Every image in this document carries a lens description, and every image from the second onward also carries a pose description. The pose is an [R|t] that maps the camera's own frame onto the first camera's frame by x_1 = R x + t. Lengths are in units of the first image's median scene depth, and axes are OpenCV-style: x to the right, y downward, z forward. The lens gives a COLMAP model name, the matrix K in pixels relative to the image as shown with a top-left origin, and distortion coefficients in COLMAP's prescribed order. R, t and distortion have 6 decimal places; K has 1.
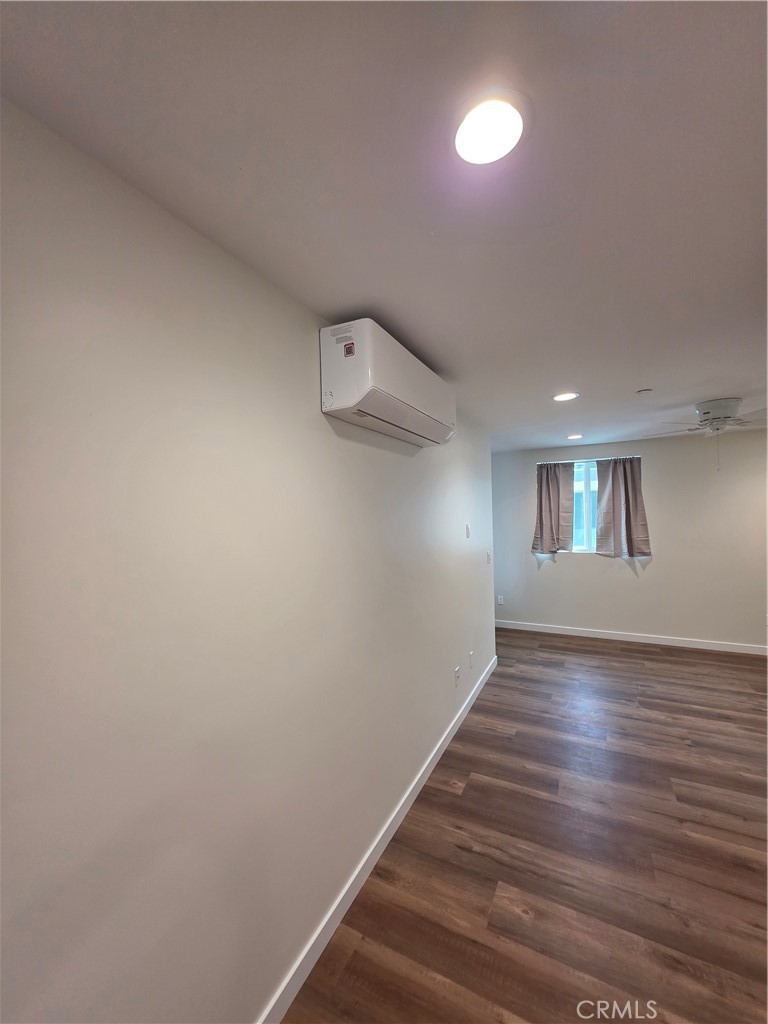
lens RADIAL K [[406.2, 0, 382.4], [0, 406.2, 514.0], [0, 0, 1]] dist [0.000101, 0.000065]
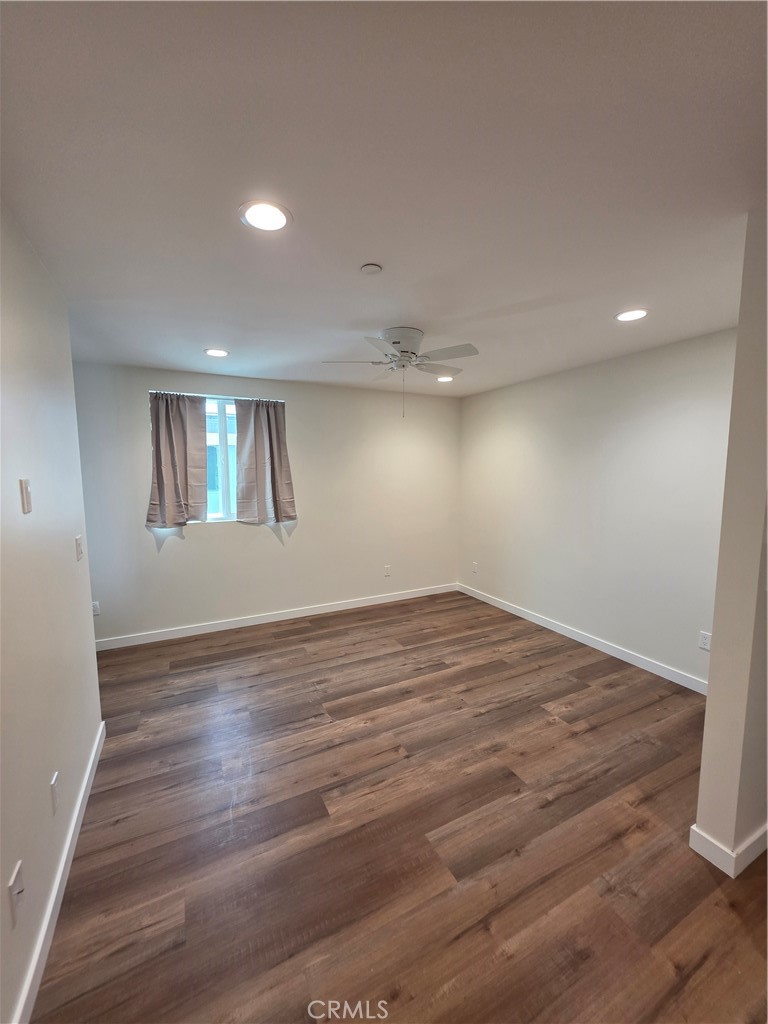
lens RADIAL K [[406.2, 0, 382.4], [0, 406.2, 514.0], [0, 0, 1]] dist [0.000101, 0.000065]
pose [[0.584197, -0.063352, 0.809136, 0.066045], [-0.006387, 0.996559, 0.082637, 0.018171], [-0.811587, -0.053444, 0.581782, 0.345250]]
